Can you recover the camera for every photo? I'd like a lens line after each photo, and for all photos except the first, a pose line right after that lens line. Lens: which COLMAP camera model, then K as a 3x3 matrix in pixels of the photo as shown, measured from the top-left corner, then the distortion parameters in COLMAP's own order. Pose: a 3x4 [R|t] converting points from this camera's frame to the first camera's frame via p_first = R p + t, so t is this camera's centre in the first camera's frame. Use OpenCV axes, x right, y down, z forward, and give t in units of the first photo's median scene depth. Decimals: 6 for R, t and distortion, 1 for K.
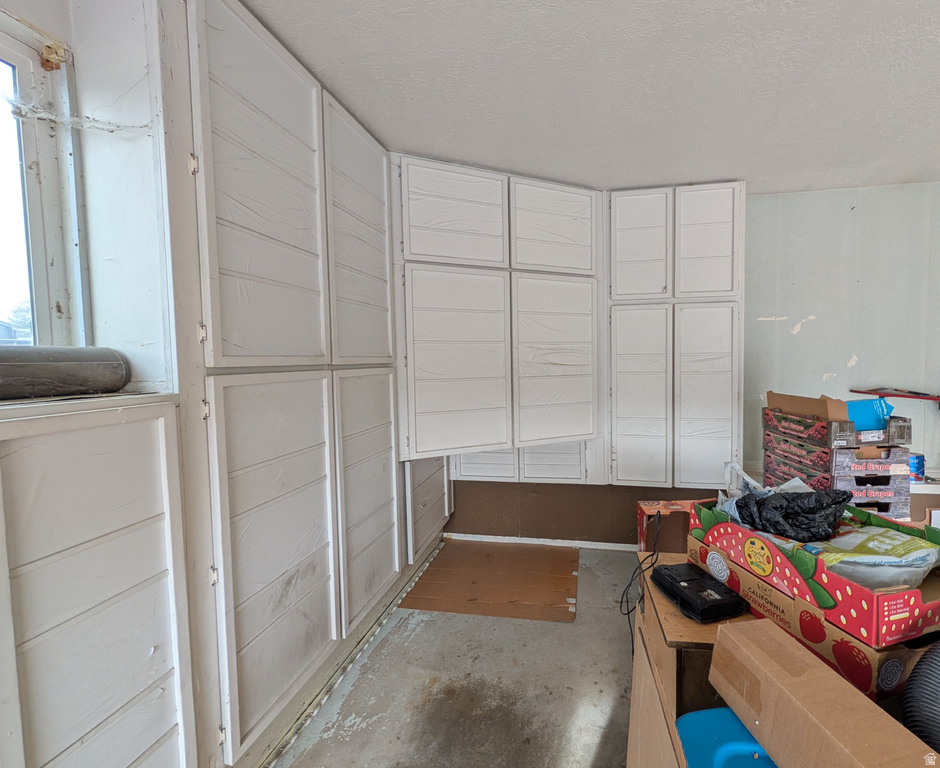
lens RADIAL K [[393.1, 0, 515.5], [0, 393.1, 375.4], [0, 0, 1]] dist [-0.001283, -0.000126]
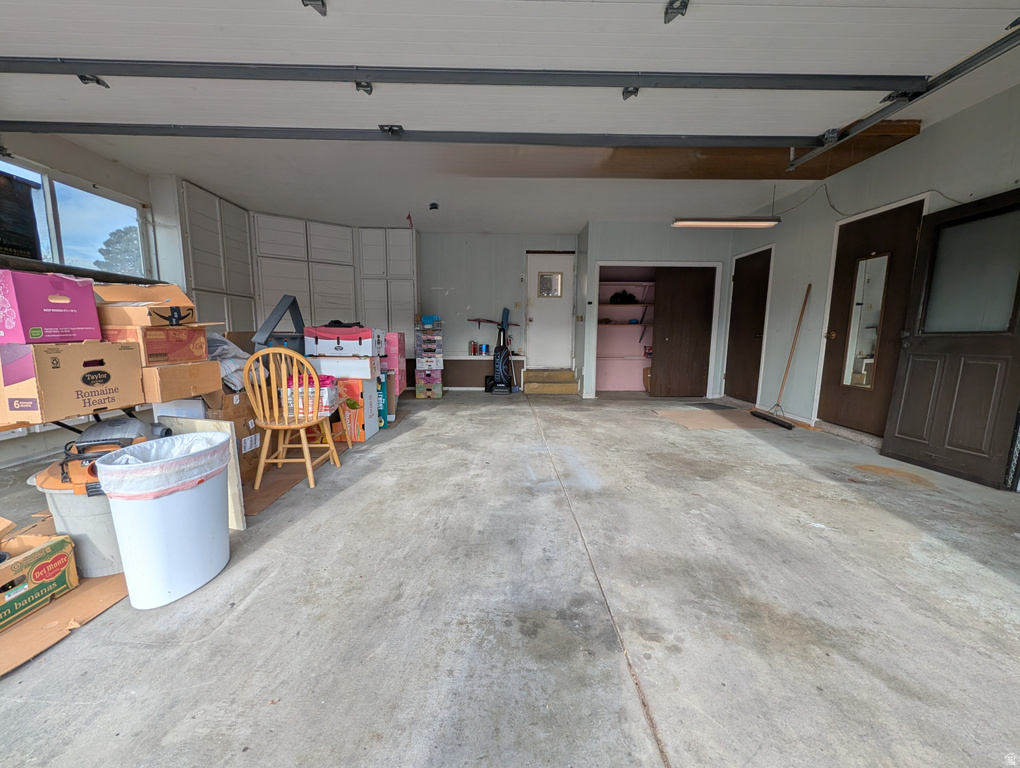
lens RADIAL K [[389.9, 0, 510.2], [0, 389.9, 386.6], [0, 0, 1]] dist [-0.003753, 0.000166]
pose [[0.978413, -0.004775, 0.206604, 0.762299], [-0.012769, 0.996426, 0.083500, 0.303679], [-0.206264, -0.084336, 0.974855, -1.783621]]
